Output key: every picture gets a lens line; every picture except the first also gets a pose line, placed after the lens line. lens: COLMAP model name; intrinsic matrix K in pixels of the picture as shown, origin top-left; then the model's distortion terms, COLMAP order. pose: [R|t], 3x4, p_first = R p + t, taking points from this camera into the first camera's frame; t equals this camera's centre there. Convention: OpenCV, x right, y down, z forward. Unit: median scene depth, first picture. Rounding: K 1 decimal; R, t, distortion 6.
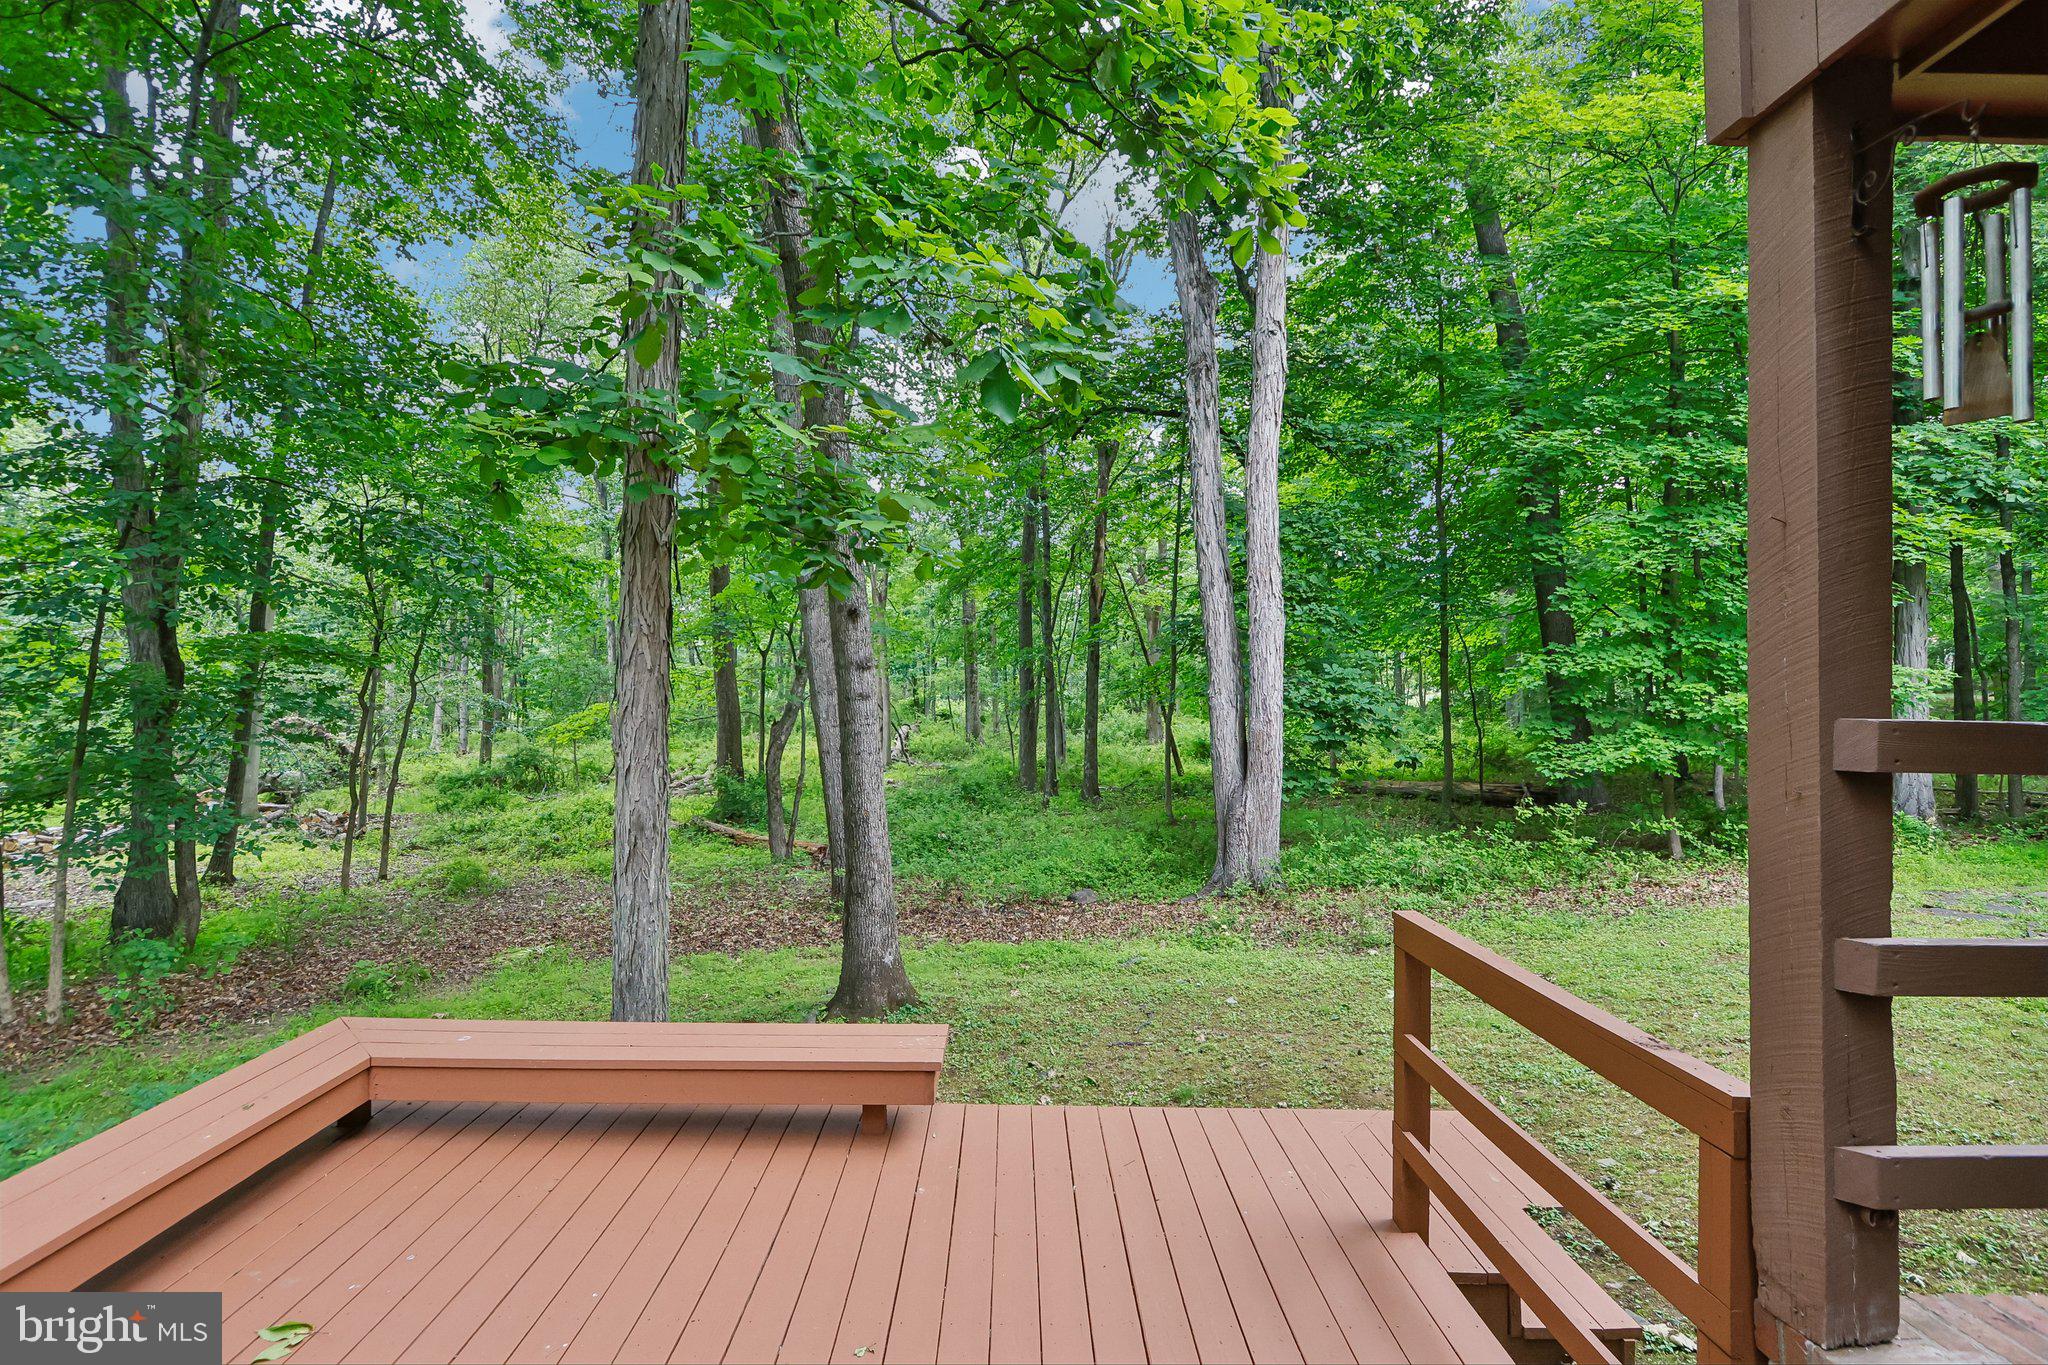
lens RADIAL K [[936.8, 0, 1012.2], [0, 936.8, 692.4], [0, 0, 1]] dist [-0.009408, 0.000775]
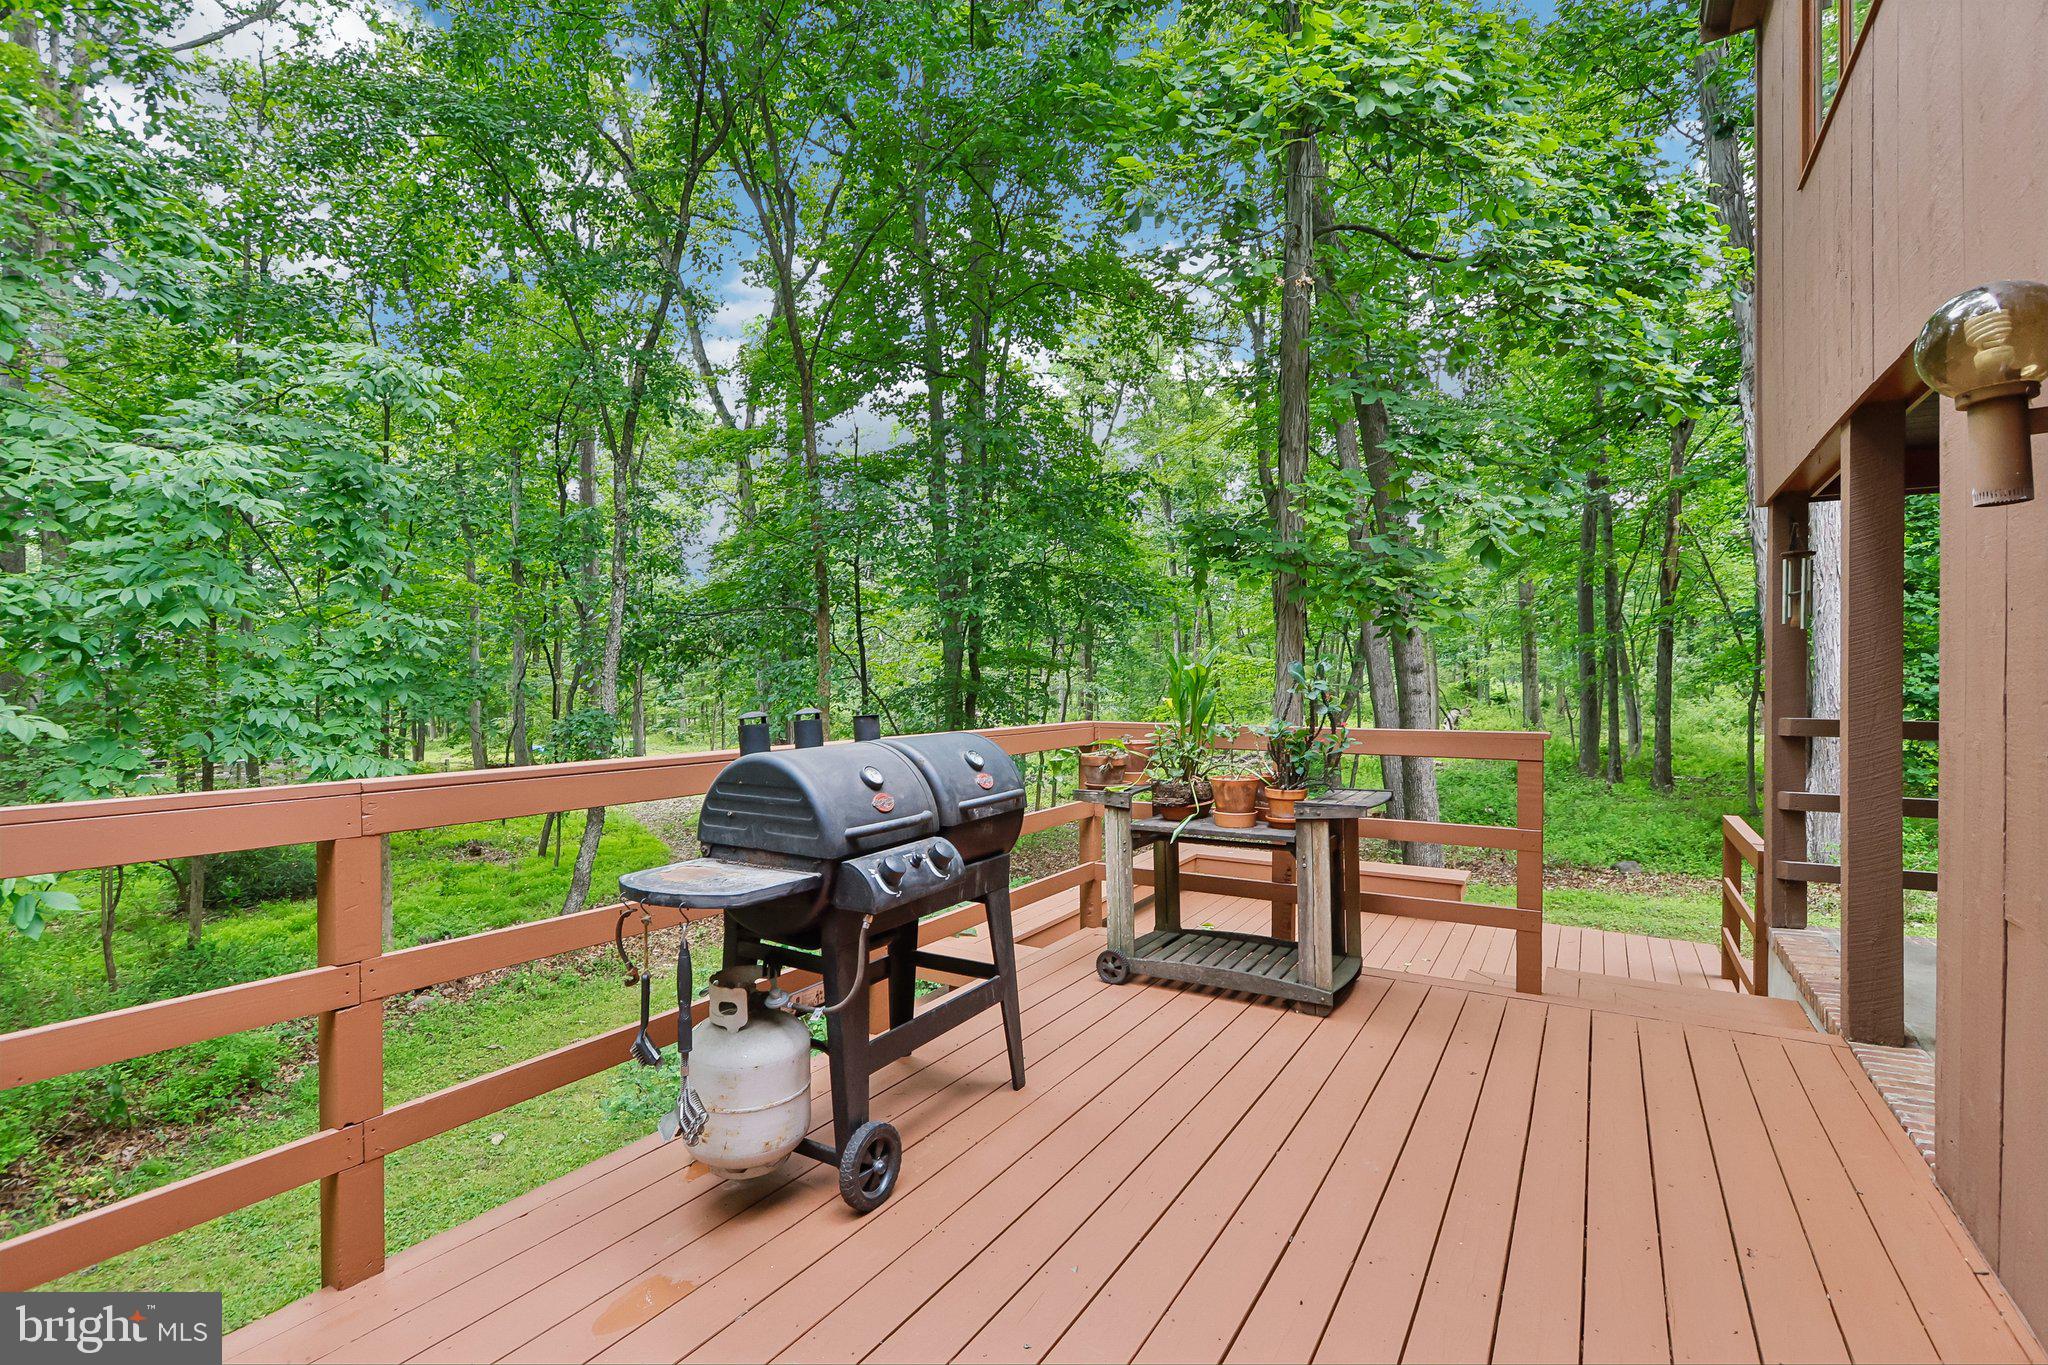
lens RADIAL K [[936.8, 0, 1023.0], [0, 936.8, 684.2], [0, 0, 1]] dist [-0.009408, 0.000775]
pose [[0.853582, -0.005104, -0.520934, 0.040124], [0.010355, 0.999921, 0.007170, -0.013066], [0.520856, -0.011514, 0.853567, -0.298200]]
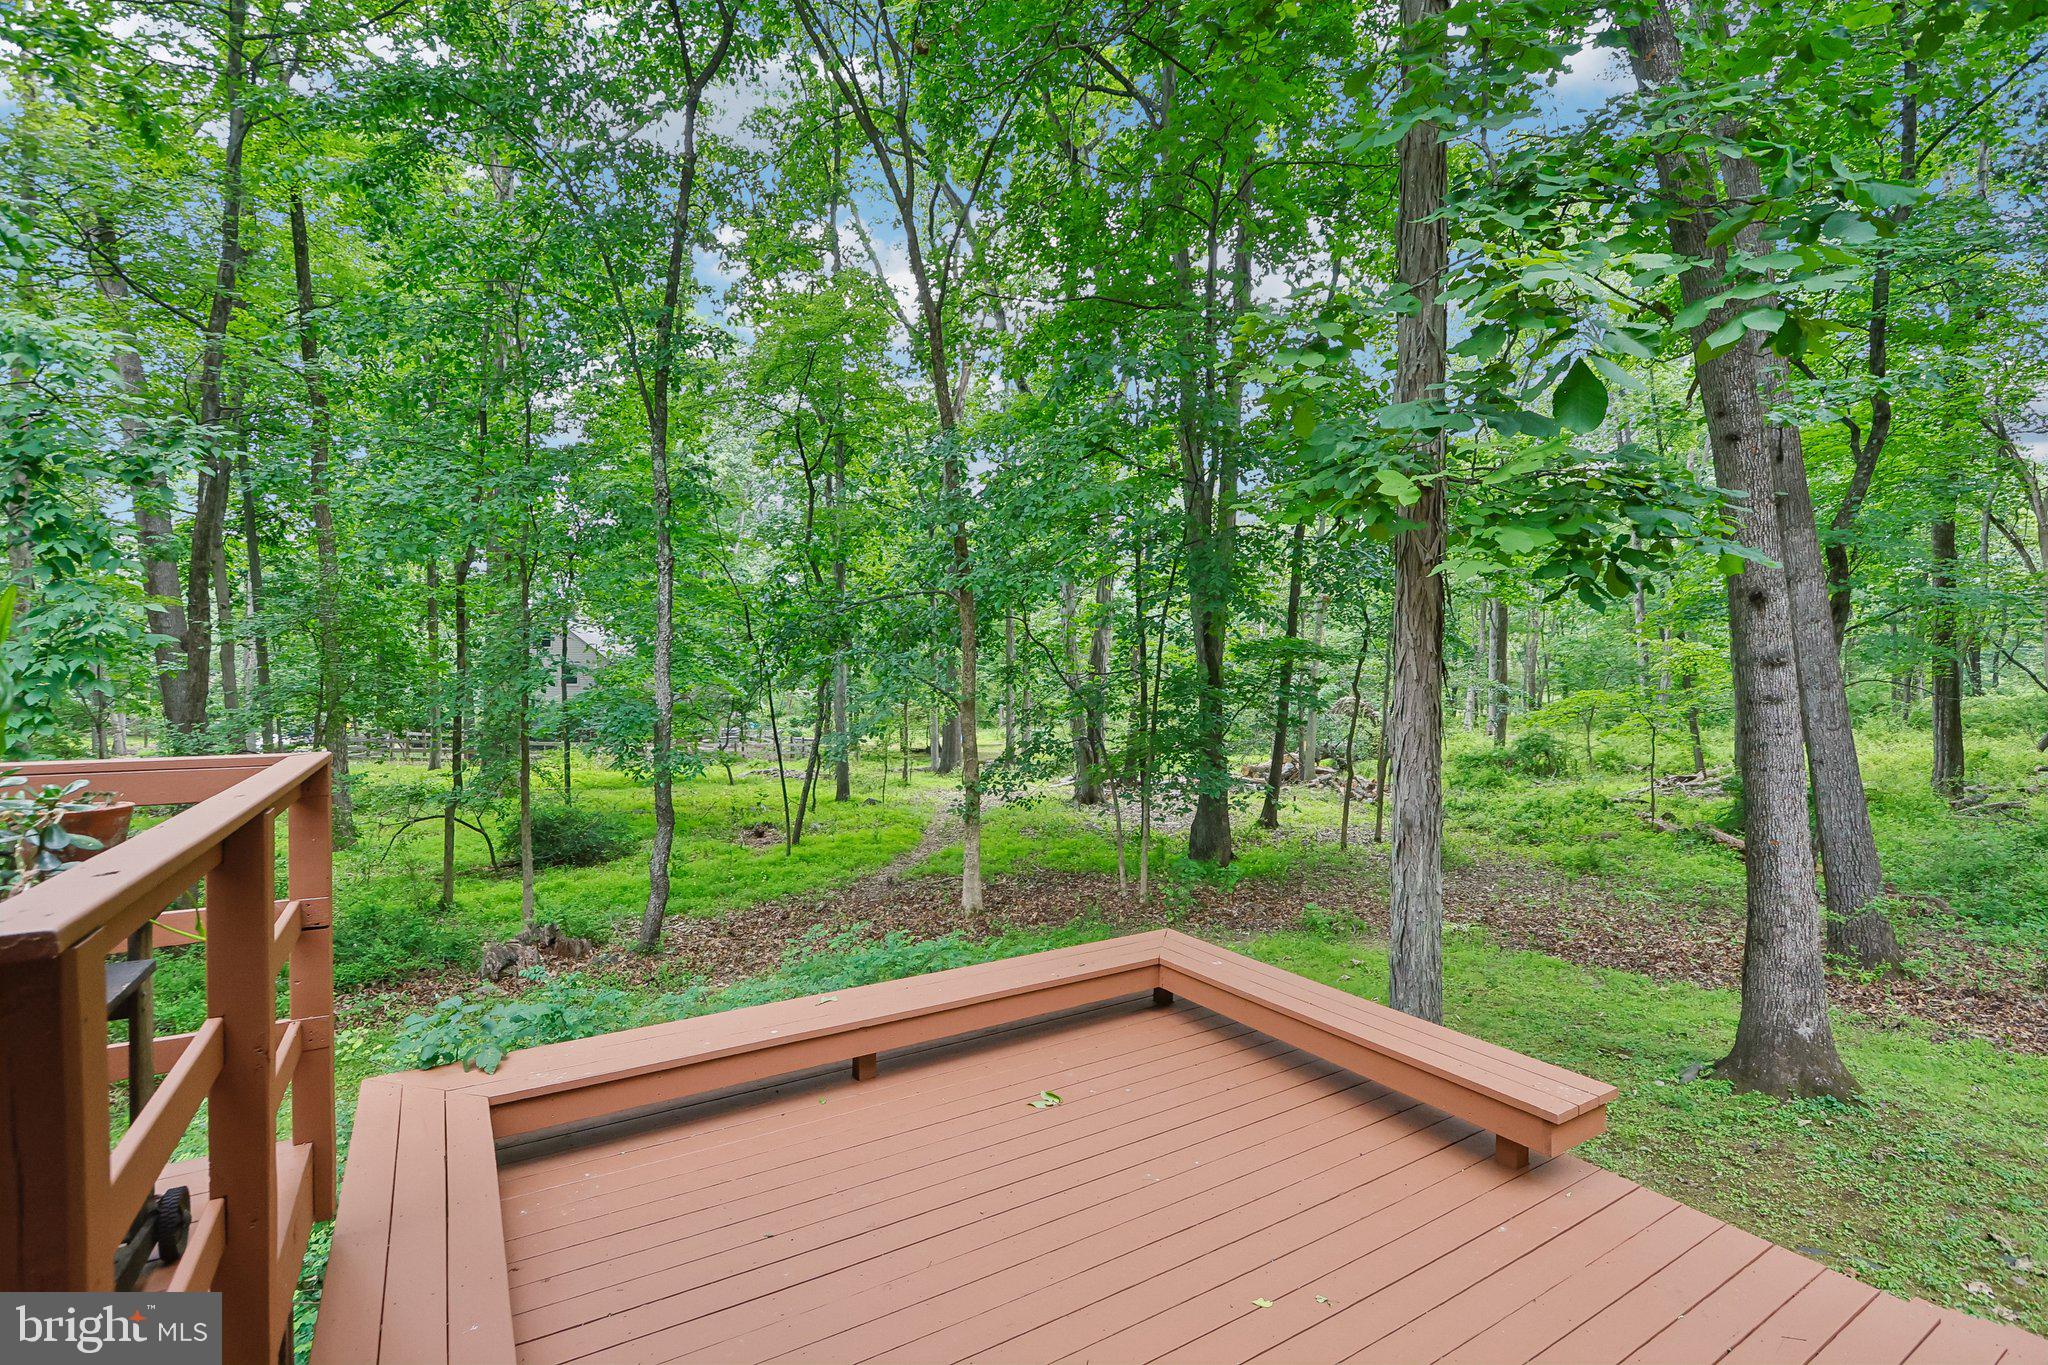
lens RADIAL K [[936.8, 0, 1027.5], [0, 936.8, 687.3], [0, 0, 1]] dist [-0.009408, 0.000775]
pose [[0.529491, 0.007587, -0.848281, 0.103859], [0.005483, 0.999909, 0.012365, -0.011147], [0.848298, -0.011198, 0.529401, 0.015057]]
